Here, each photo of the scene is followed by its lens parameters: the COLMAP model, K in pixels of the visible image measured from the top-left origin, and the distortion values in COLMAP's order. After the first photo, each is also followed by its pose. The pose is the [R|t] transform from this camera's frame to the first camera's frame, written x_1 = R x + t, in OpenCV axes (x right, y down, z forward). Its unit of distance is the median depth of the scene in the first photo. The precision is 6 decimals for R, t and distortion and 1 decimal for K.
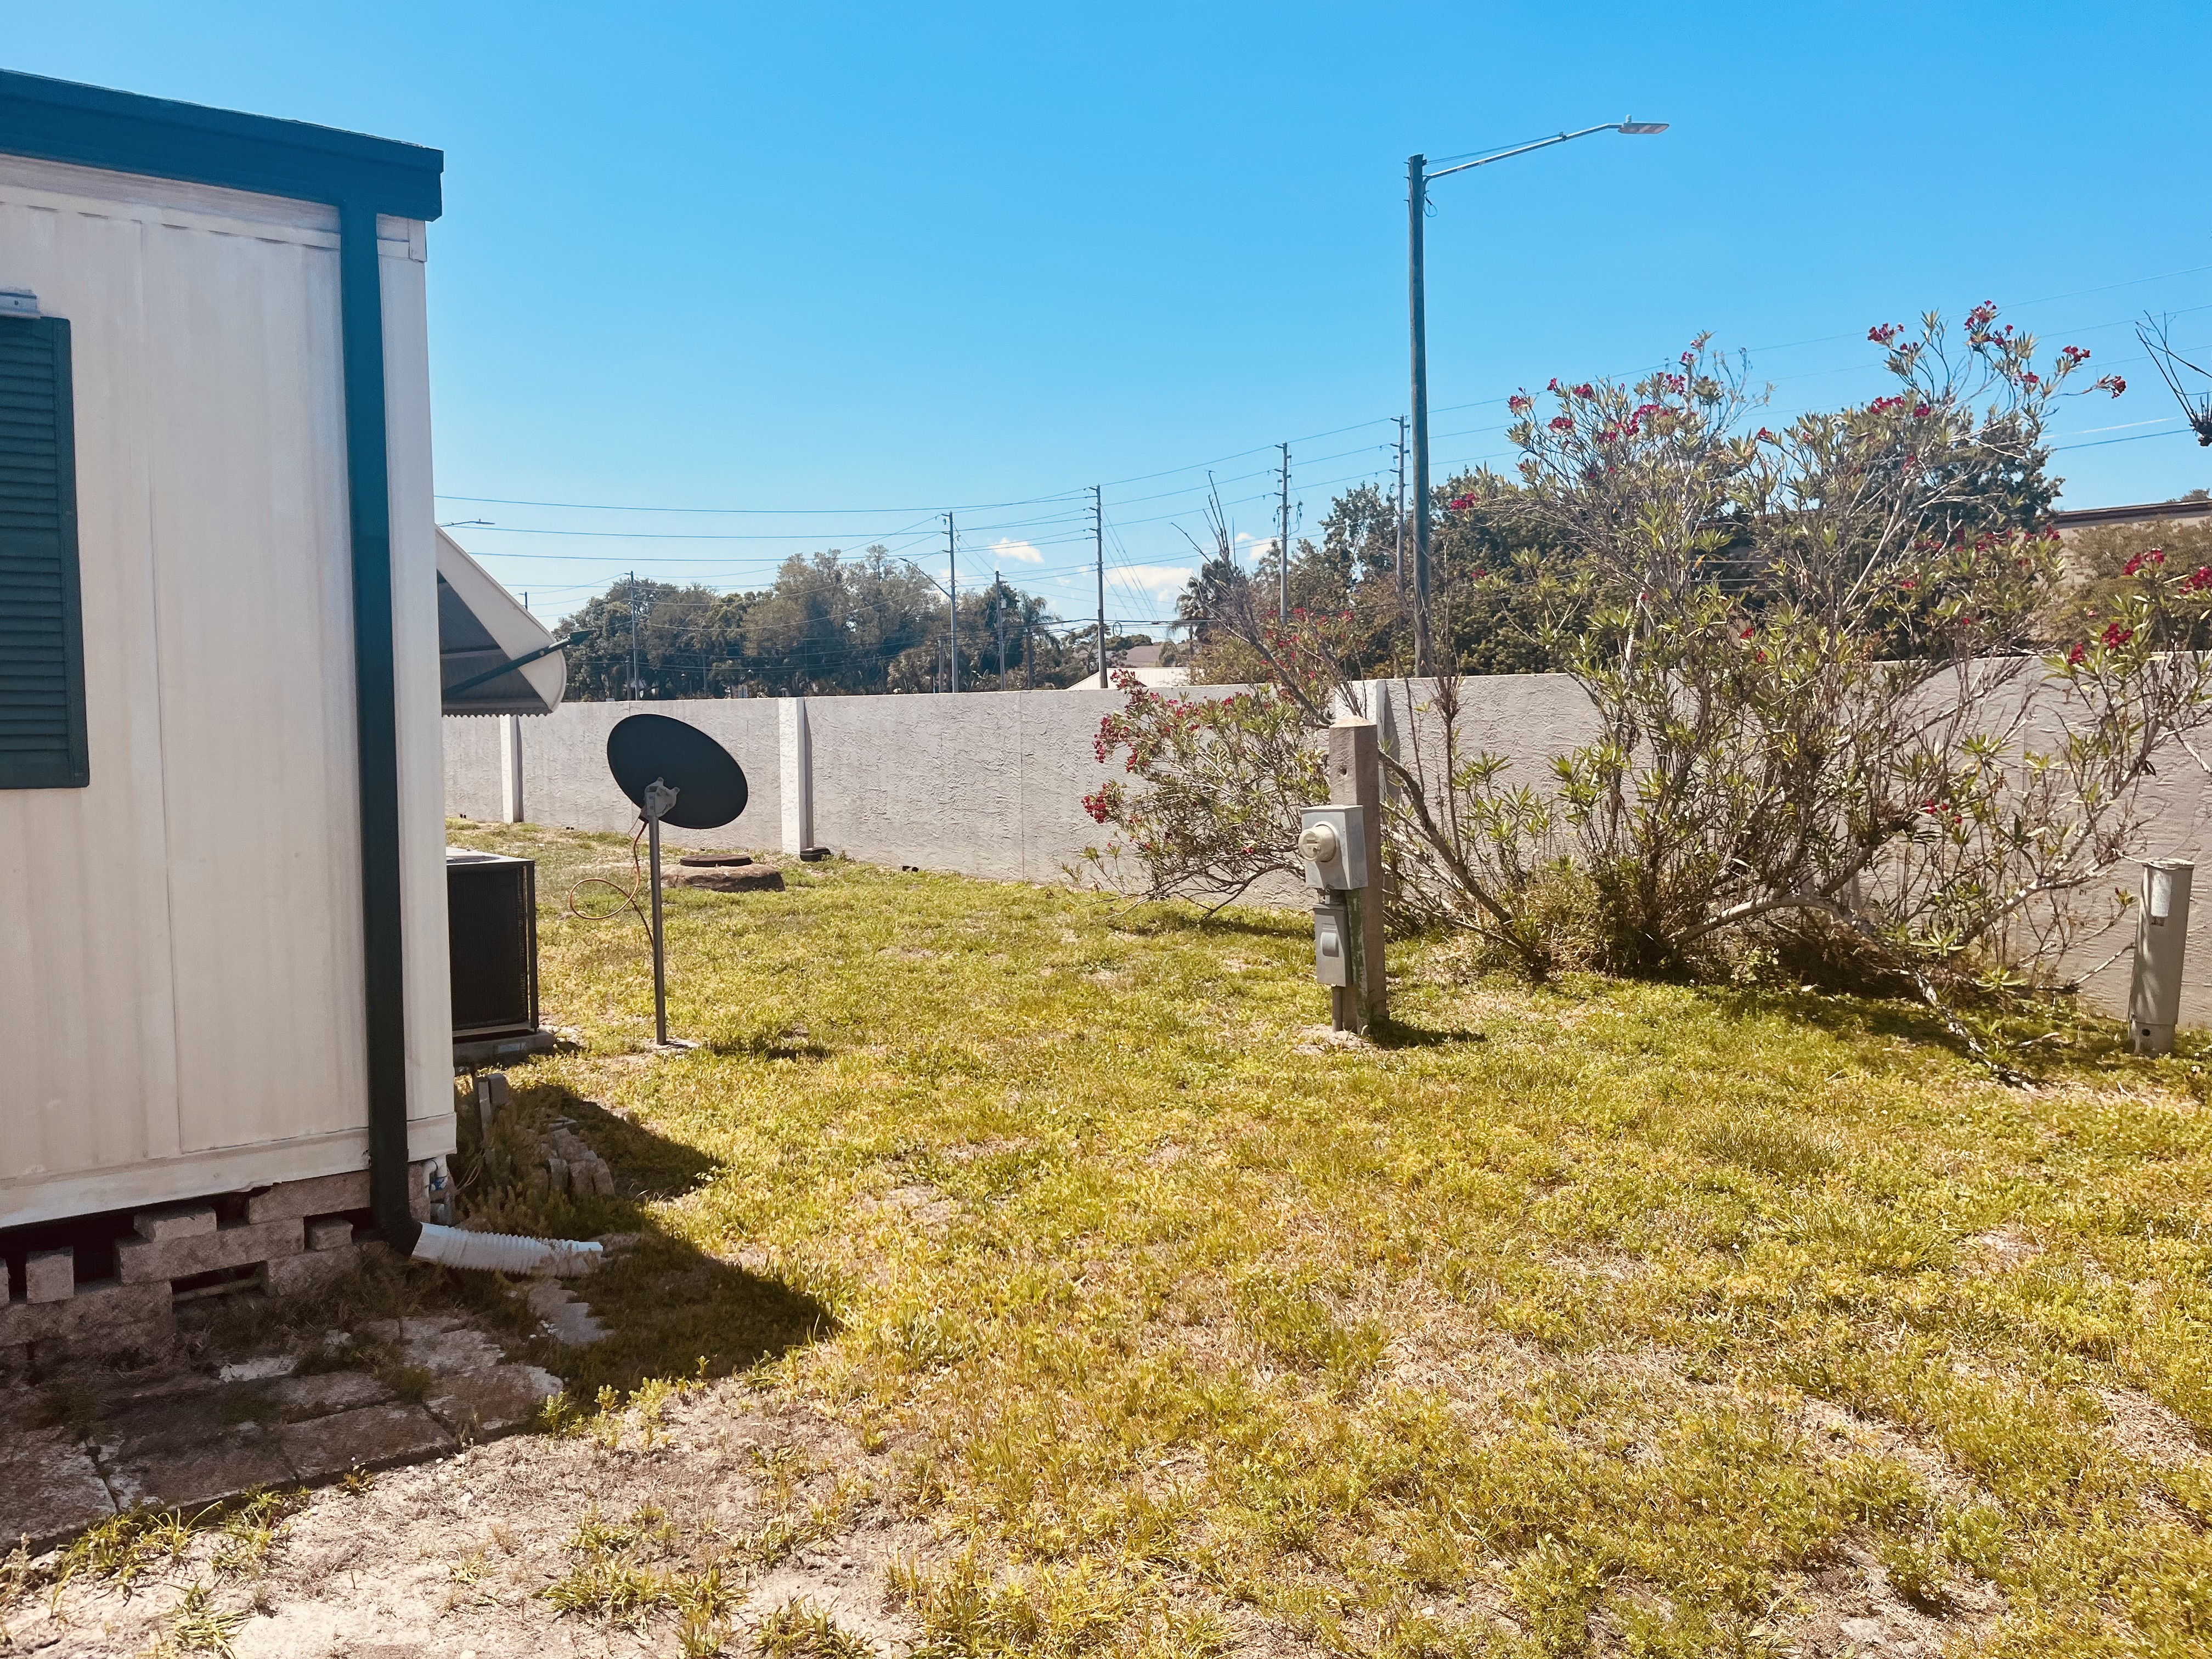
lens RADIAL K [[1722.3, 0, 1113.5], [0, 1722.3, 841.9], [0, 0, 1]] dist [0.051453, -0.073368]
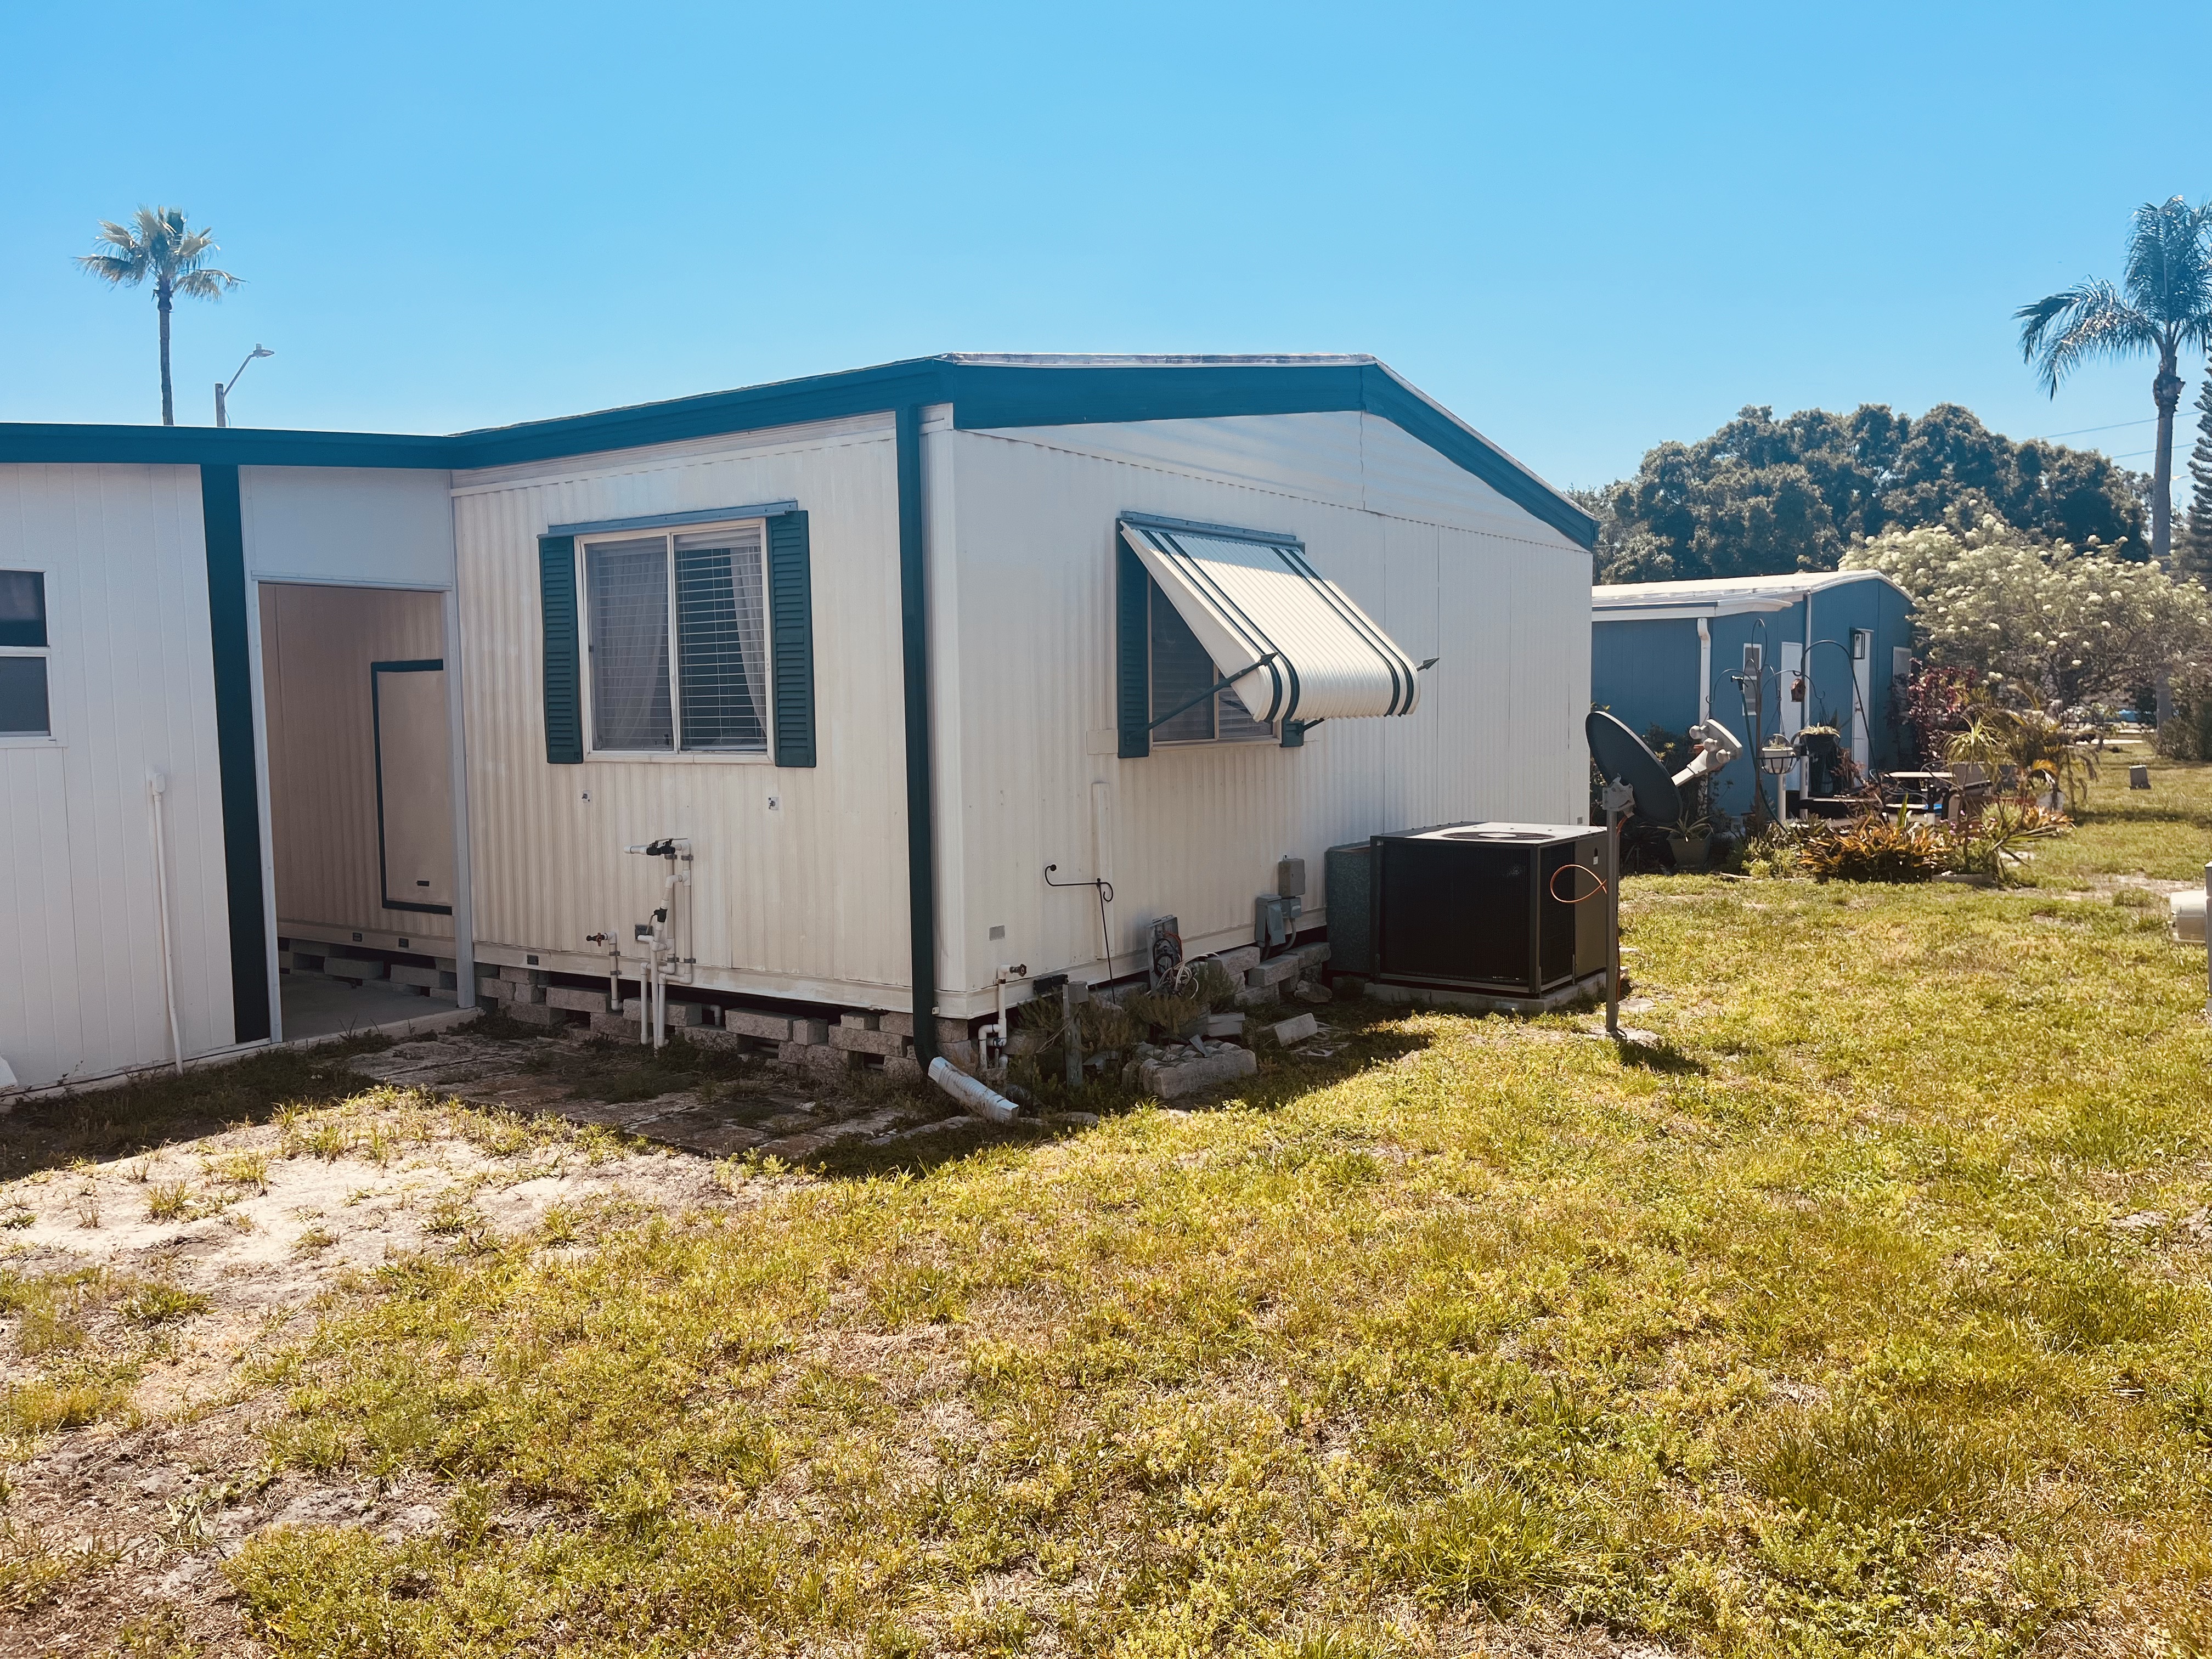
lens RADIAL K [[1722.3, 0, 1113.5], [0, 1722.3, 841.9], [0, 0, 1]] dist [0.051453, -0.073368]
pose [[0.281825, 0.081619, -0.955988, 1.176580], [-0.049389, 0.996288, 0.070499, -0.093143], [0.958194, 0.027347, 0.284810, 0.755269]]
